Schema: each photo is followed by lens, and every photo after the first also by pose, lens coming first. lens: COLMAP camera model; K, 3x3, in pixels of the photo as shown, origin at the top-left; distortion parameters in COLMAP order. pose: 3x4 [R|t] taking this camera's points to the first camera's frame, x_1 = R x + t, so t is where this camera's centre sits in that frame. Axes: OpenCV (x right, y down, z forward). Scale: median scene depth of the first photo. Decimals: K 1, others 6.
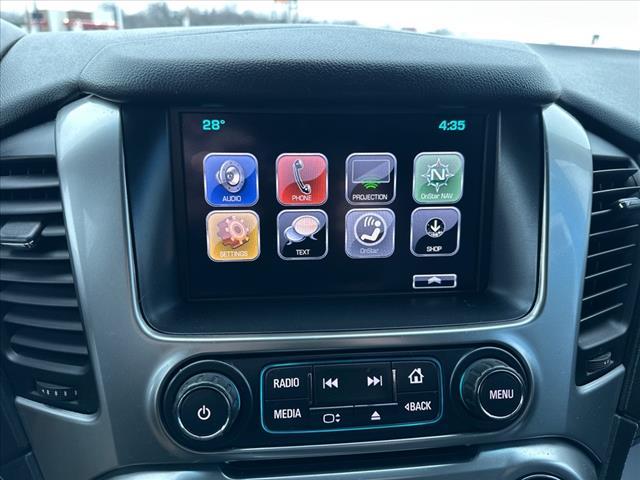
lens RADIAL K [[450.1, 0, 320.0], [0, 450.1, 240.0], [0, 0, 1]] dist [0.023602, -0.002397]
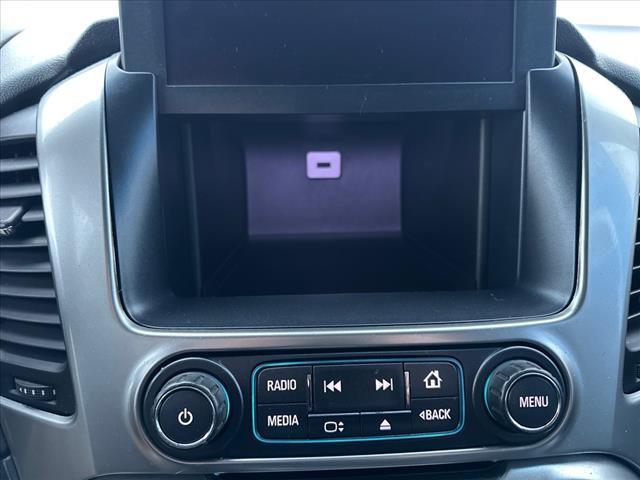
lens RADIAL K [[447.7, 0, 330.0], [0, 447.7, 241.1], [0, 0, 1]] dist [0.003038, 0.002544]
pose [[0.998140, -0.005391, -0.060731, 0.071485], [0.004168, 0.999786, -0.020252, 0.054452], [0.060827, 0.019961, 0.997949, 0.131023]]
